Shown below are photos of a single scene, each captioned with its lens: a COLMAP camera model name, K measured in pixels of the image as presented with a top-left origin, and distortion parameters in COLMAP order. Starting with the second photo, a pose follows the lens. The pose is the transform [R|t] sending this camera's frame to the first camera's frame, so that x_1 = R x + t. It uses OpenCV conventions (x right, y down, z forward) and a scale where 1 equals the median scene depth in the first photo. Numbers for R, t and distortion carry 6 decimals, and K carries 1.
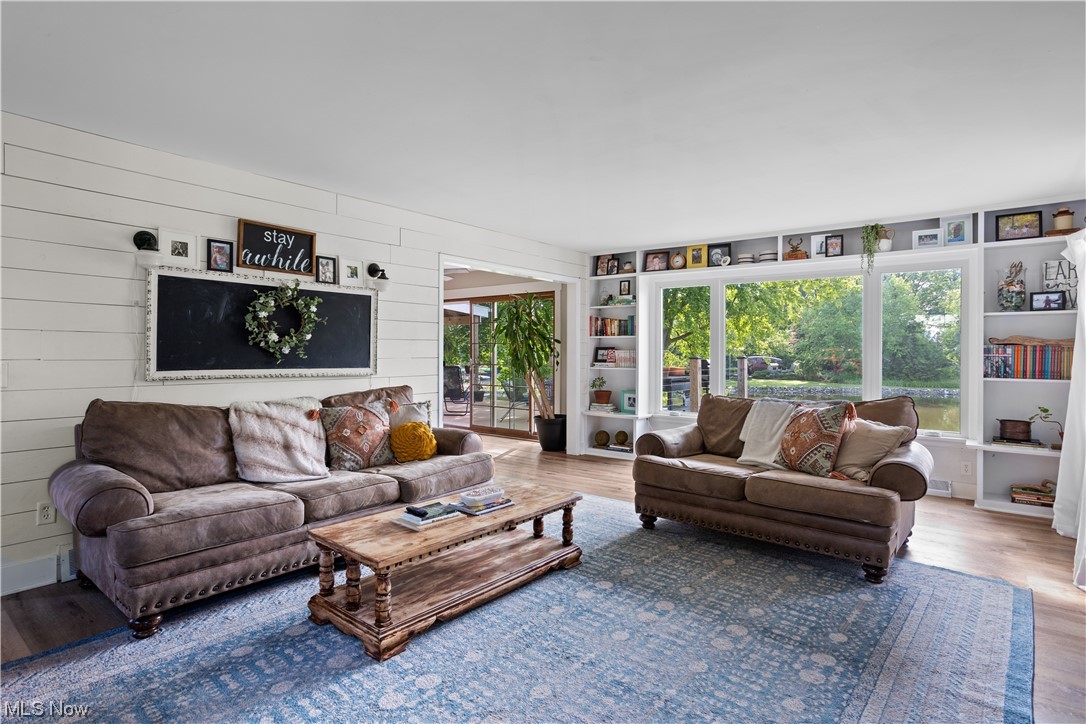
lens RADIAL K [[561.3, 0, 544.7], [0, 561.3, 354.0], [0, 0, 1]] dist [-0.024219, 0.001734]
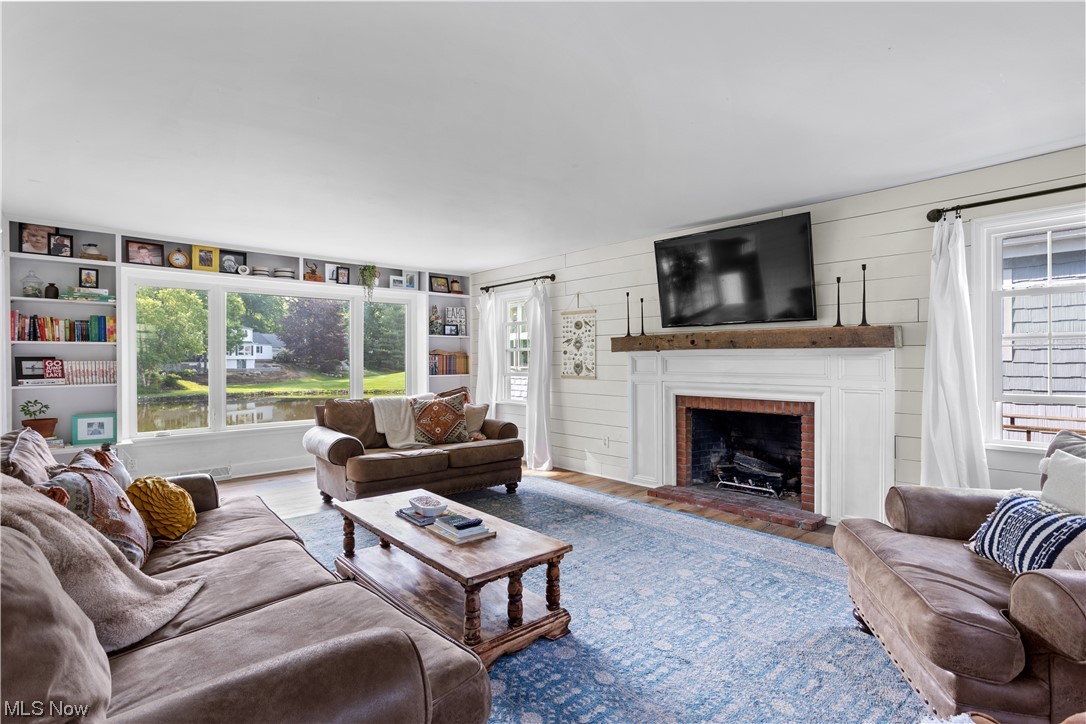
lens RADIAL K [[528.6, 0, 544.1], [0, 528.6, 358.9], [0, 0, 1]] dist [-0.026787, 0.000905]
pose [[0.148080, -0.005394, 0.988961, -0.514621], [0.013565, 0.999902, 0.003422, -0.004165], [-0.988882, 0.012908, 0.148138, 0.334222]]
